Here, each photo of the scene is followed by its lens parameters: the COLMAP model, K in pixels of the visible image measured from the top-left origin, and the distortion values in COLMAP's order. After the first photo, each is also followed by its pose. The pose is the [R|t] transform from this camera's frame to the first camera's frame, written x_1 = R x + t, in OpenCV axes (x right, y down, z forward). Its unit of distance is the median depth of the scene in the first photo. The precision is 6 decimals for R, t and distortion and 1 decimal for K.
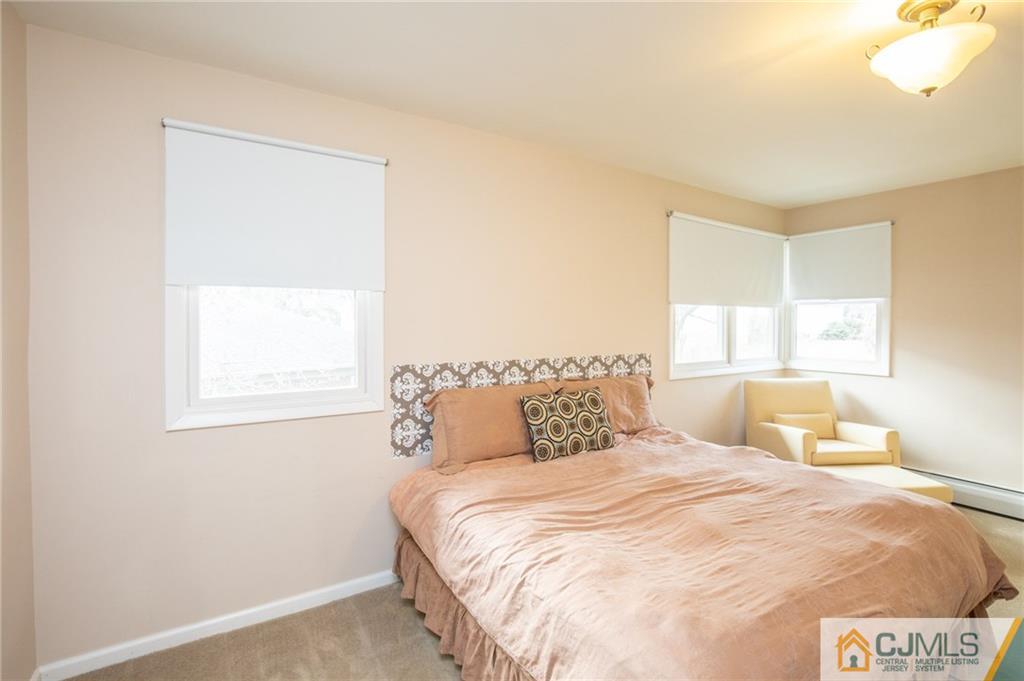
lens RADIAL K [[478.8, 0, 506.8], [0, 478.8, 339.8], [0, 0, 1]] dist [-0.028839, 0.000394]
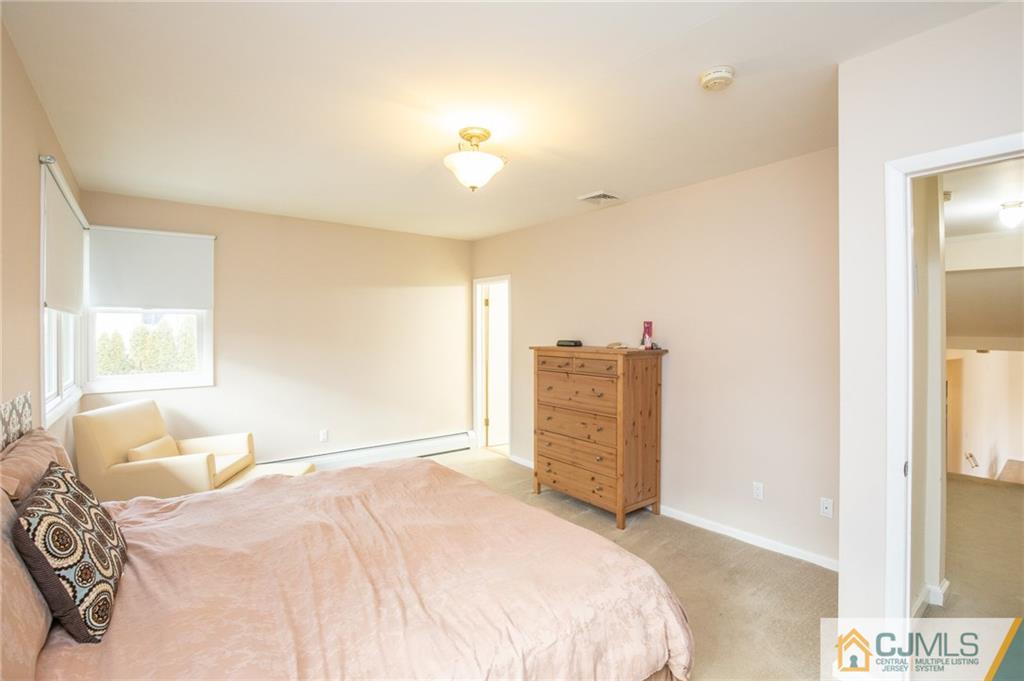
lens RADIAL K [[491.5, 0, 515.5], [0, 491.5, 329.4], [0, 0, 1]] dist [-0.001161, -0.000055]
pose [[-0.107723, -0.000370, 0.994181, -0.337141], [0.039337, 0.999215, 0.004634, -0.025096], [-0.993402, 0.039607, -0.107624, 0.457917]]
